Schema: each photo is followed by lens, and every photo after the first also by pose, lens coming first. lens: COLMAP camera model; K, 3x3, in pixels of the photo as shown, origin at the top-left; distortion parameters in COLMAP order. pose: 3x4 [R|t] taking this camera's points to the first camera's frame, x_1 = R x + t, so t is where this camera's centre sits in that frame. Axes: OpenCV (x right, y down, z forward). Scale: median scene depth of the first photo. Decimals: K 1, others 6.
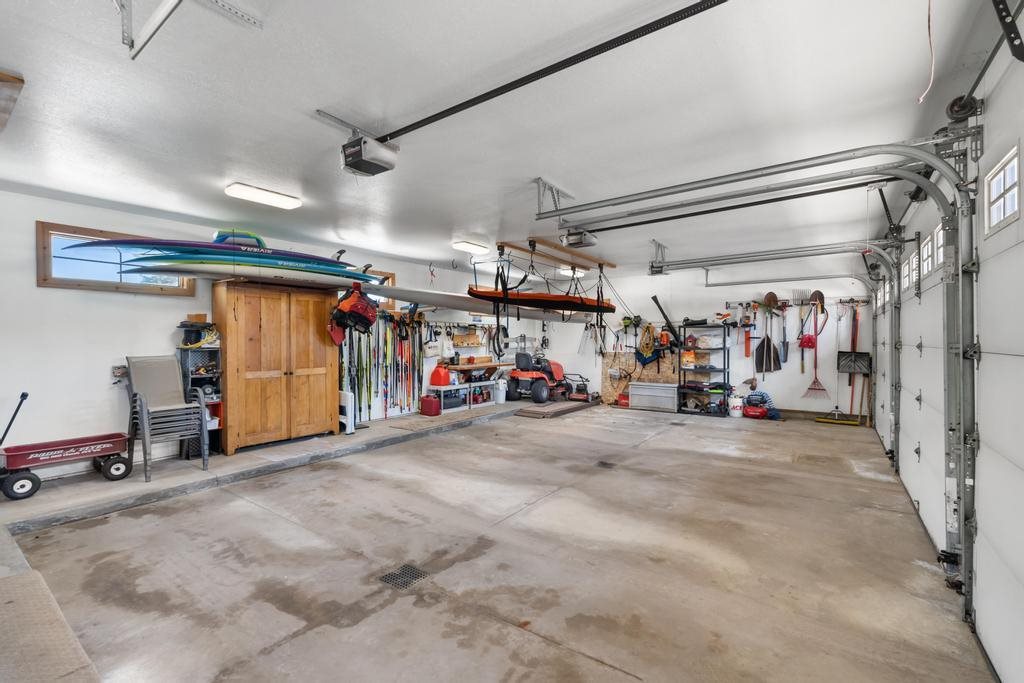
lens RADIAL K [[442.3, 0, 508.5], [0, 442.3, 351.9], [0, 0, 1]] dist [-0.002678, -0.000212]
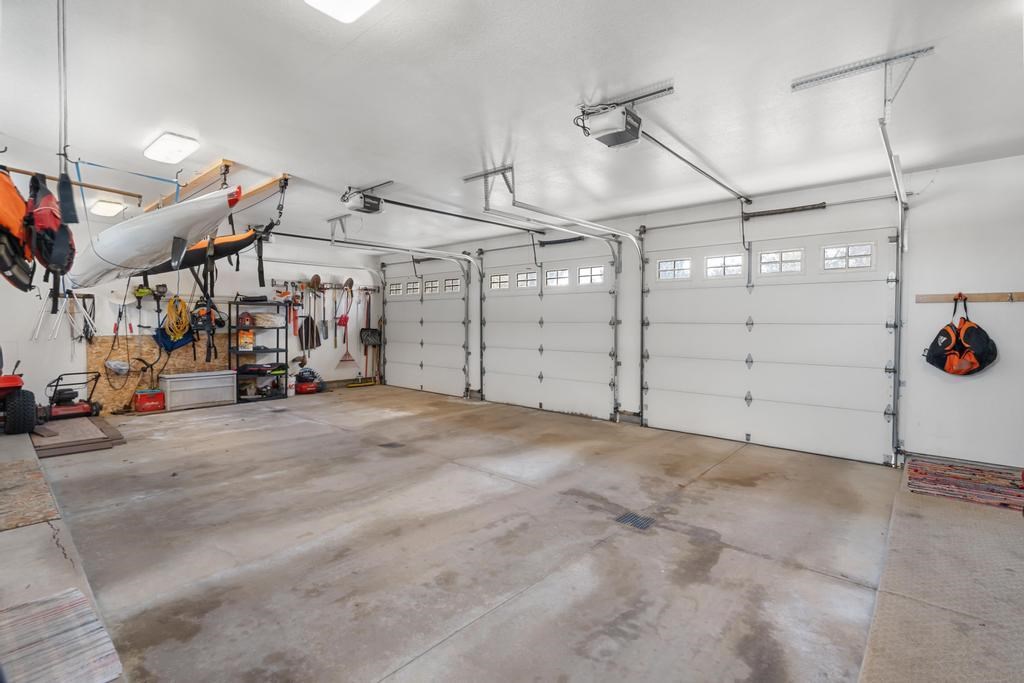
lens RADIAL K [[471.0, 0, 512.0], [0, 471.0, 341.5], [0, 0, 1]] dist [-0.003361, 0.000923]
pose [[0.105313, -0.037460, 0.993733, -1.096691], [0.022804, 0.999118, 0.035246, -0.004074], [-0.994178, 0.018950, 0.106074, 0.885148]]
